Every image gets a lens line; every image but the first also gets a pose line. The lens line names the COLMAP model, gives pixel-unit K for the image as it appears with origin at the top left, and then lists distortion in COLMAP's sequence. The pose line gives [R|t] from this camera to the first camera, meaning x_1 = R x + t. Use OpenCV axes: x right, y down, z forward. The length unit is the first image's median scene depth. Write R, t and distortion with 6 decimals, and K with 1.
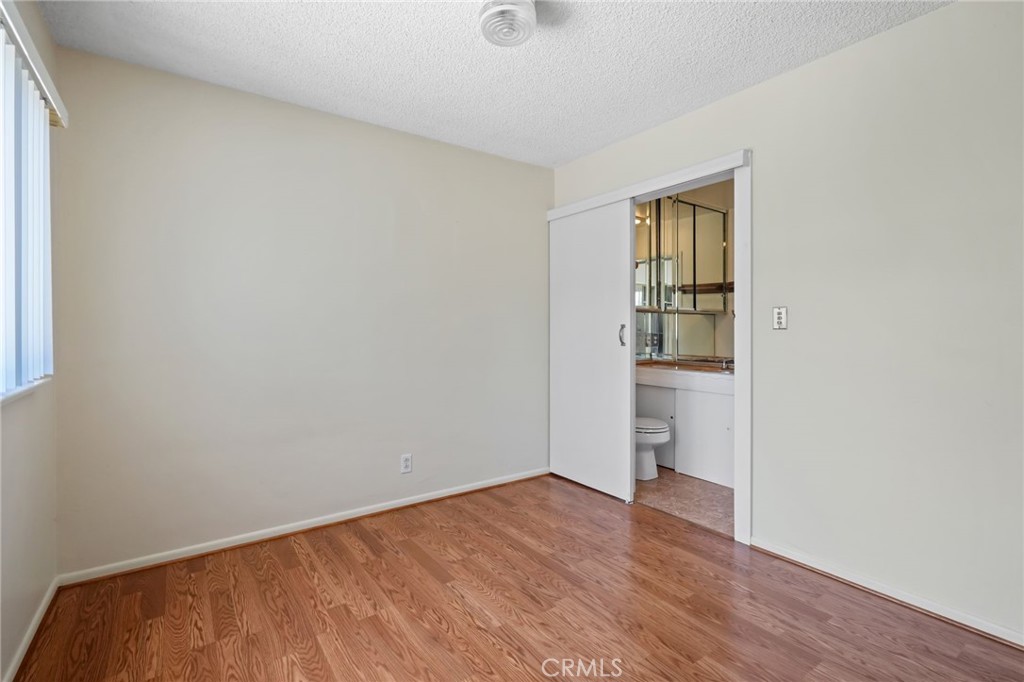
lens RADIAL K [[465.5, 0, 505.7], [0, 465.5, 343.8], [0, 0, 1]] dist [0.001465, -0.000193]
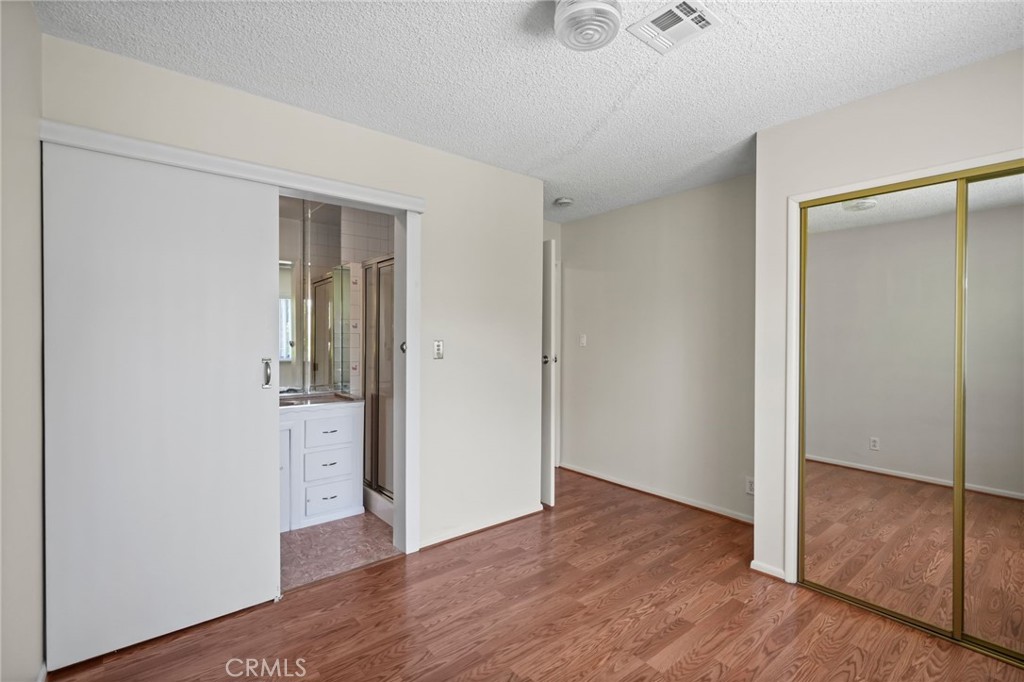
lens RADIAL K [[465.5, 0, 505.7], [0, 465.5, 343.8], [0, 0, 1]] dist [0.001465, -0.000193]
pose [[-0.063463, -0.004813, 0.997973, -0.654160], [0.035012, 0.999362, 0.007046, -0.072792], [-0.997370, 0.035388, -0.063254, 0.899254]]
